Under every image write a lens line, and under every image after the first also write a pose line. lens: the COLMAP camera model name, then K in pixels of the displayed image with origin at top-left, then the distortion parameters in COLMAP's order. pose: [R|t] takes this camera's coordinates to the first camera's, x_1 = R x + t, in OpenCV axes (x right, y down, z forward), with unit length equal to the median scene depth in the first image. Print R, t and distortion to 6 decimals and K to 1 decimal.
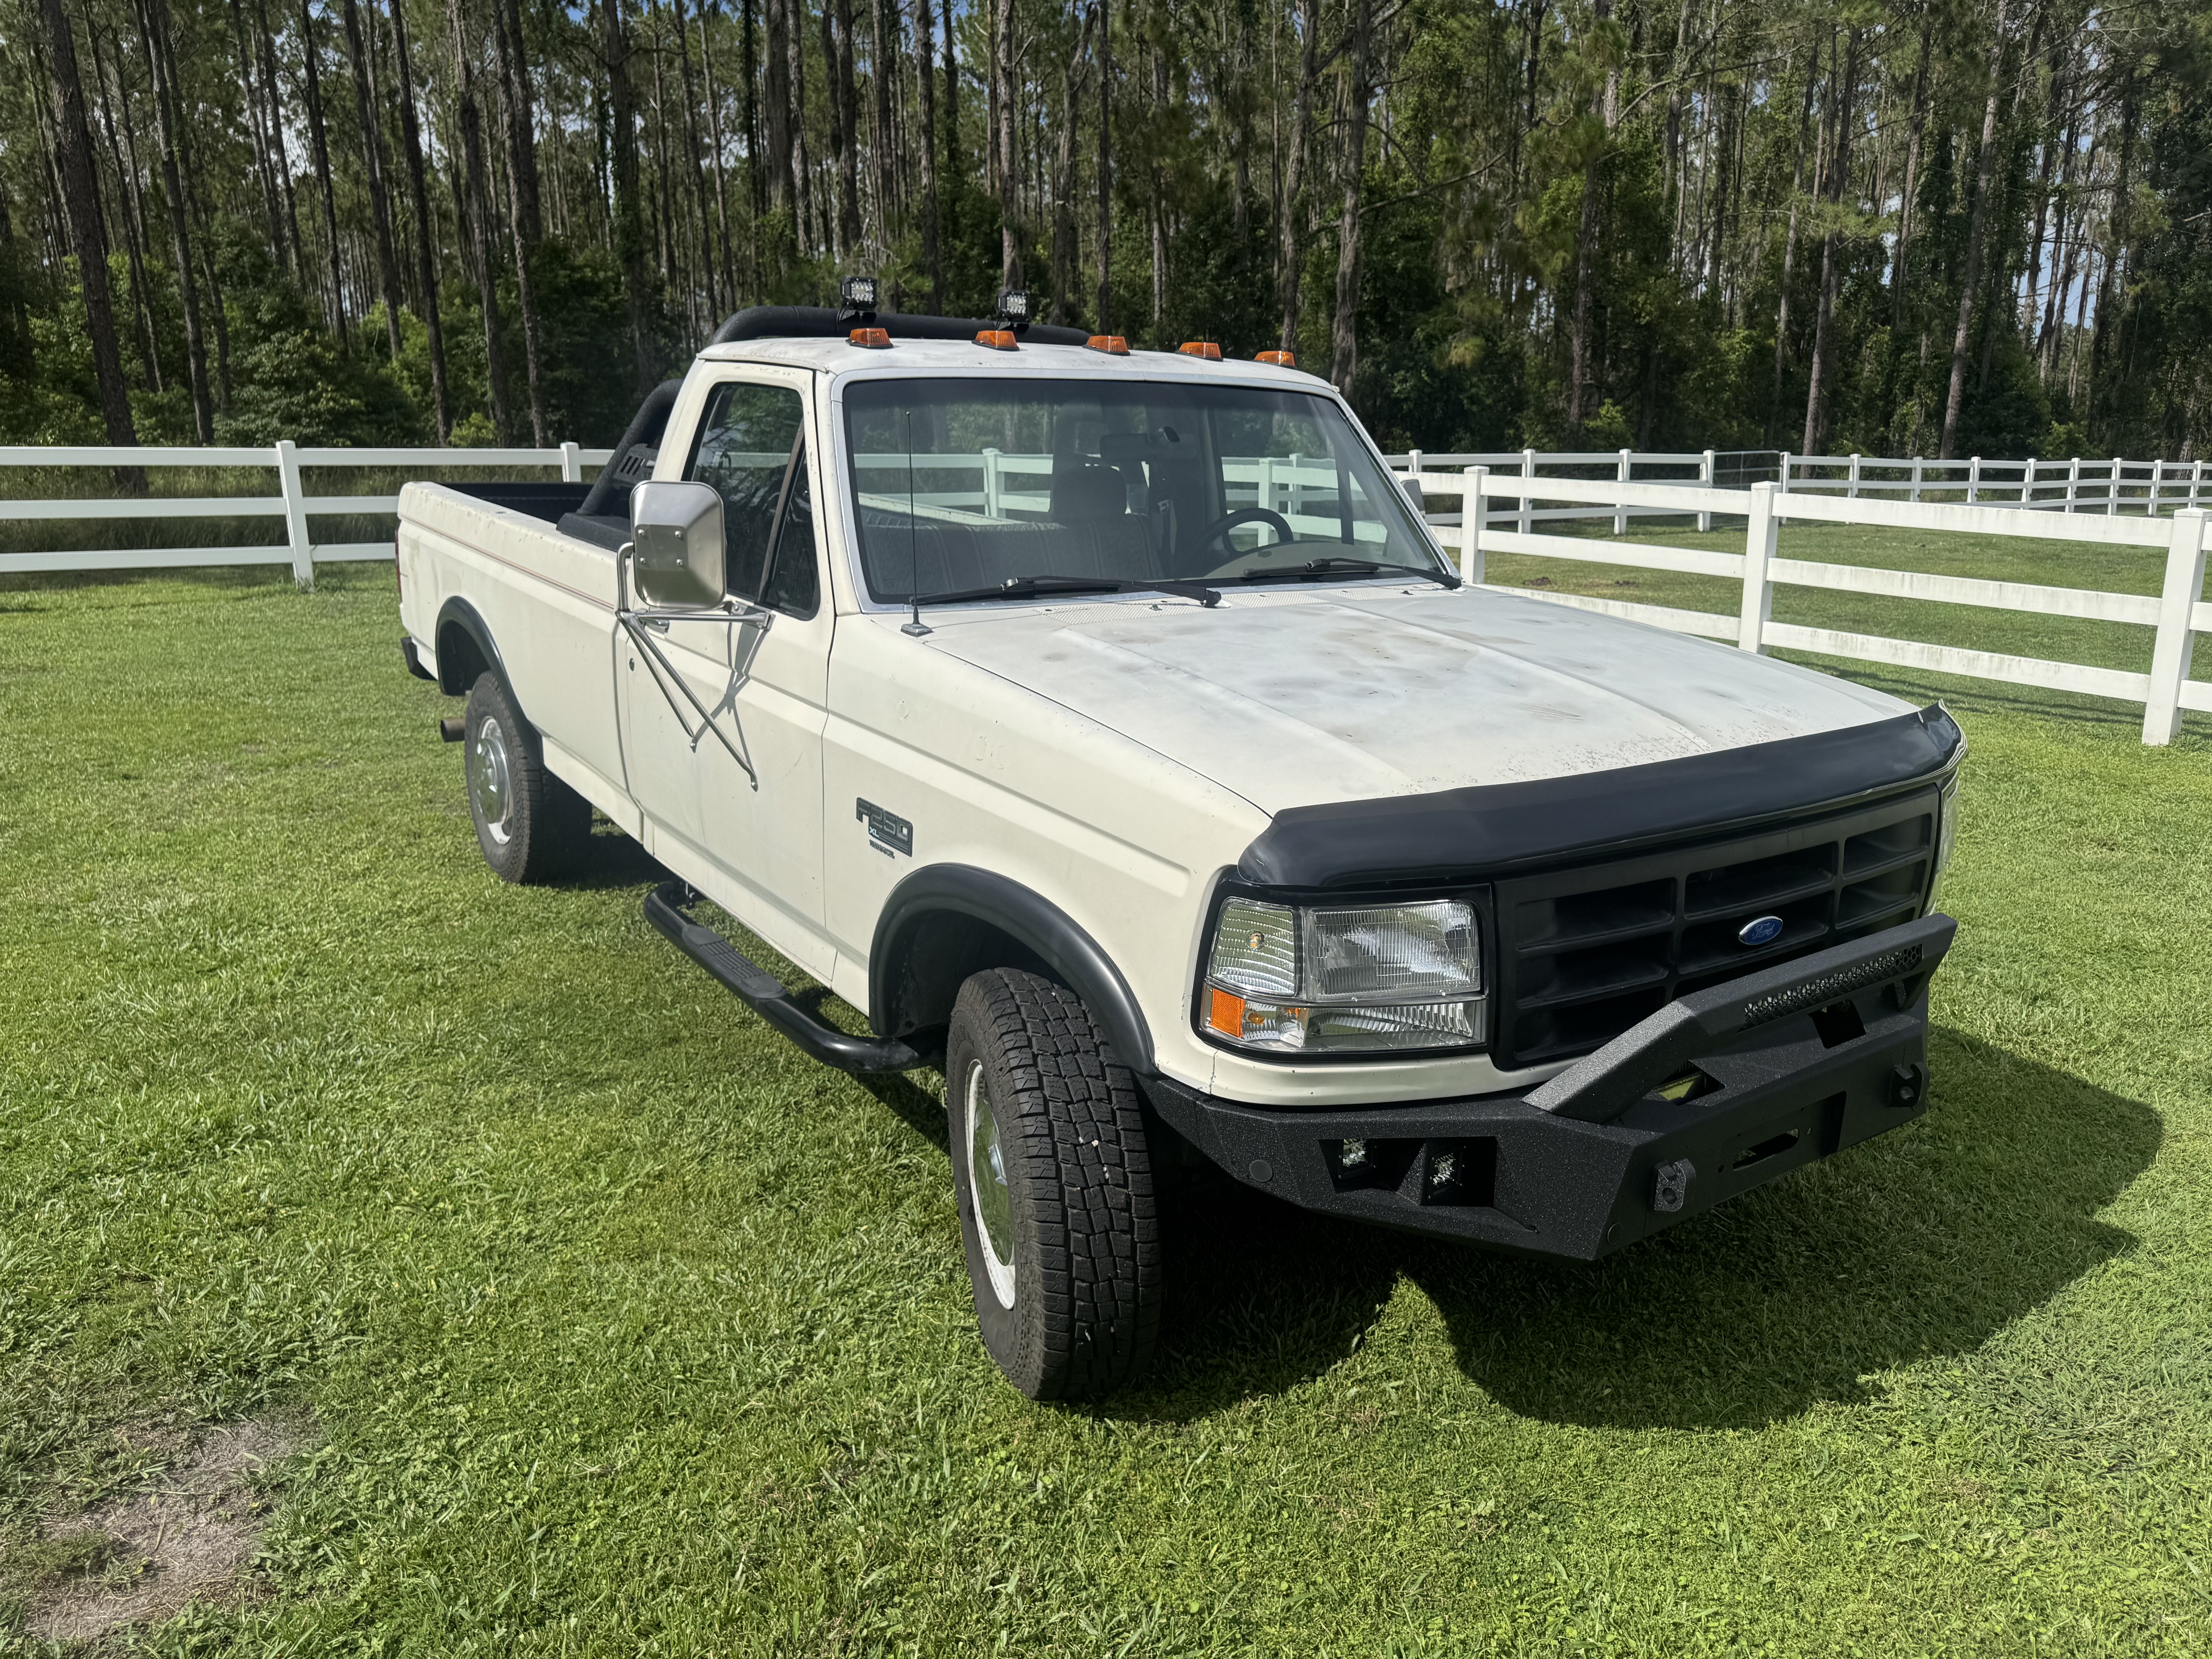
lens RADIAL K [[1696.7, 0, 1106.0], [0, 1696.7, 829.5], [0, 0, 1]] dist [0.024073, -0.004786]
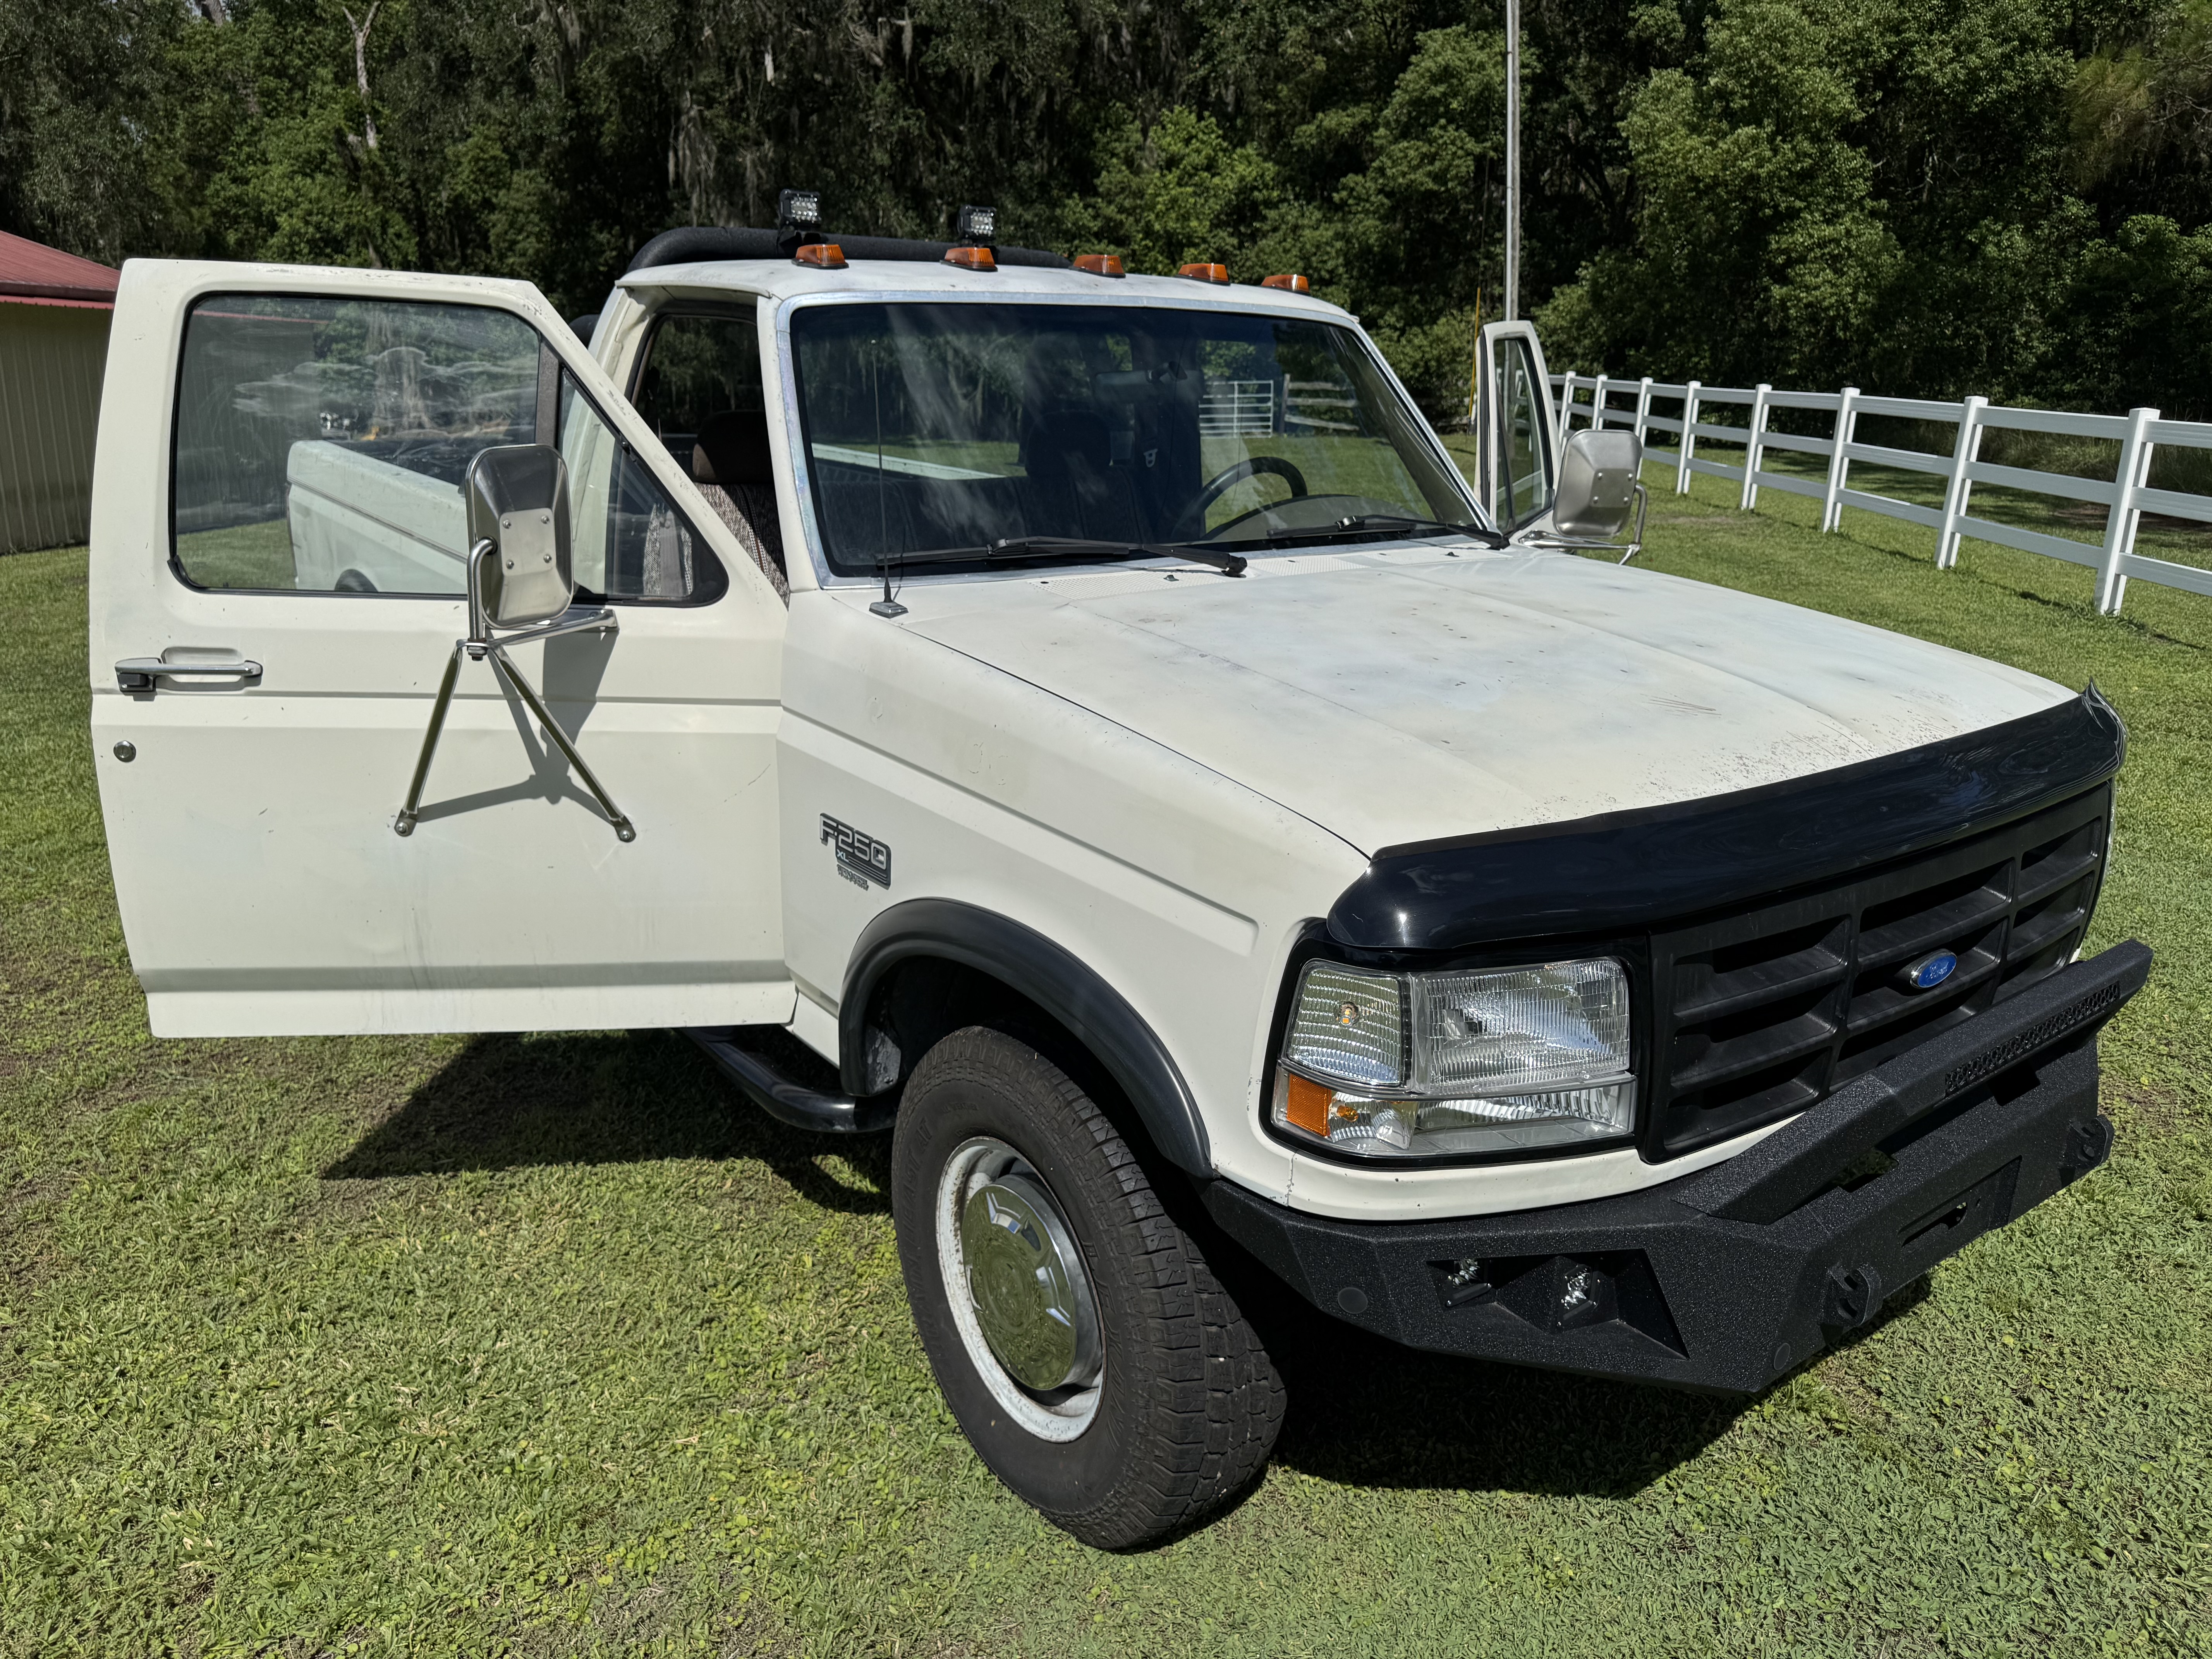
lens RADIAL K [[1696.7, 0, 1106.0], [0, 1696.7, 829.5], [0, 0, 1]] dist [0.024073, -0.004786]
pose [[0.999223, -0.015598, 0.036202, -0.042315], [0.014581, 0.999496, 0.028198, -0.036442], [-0.036624, -0.027648, 0.998947, 0.191592]]
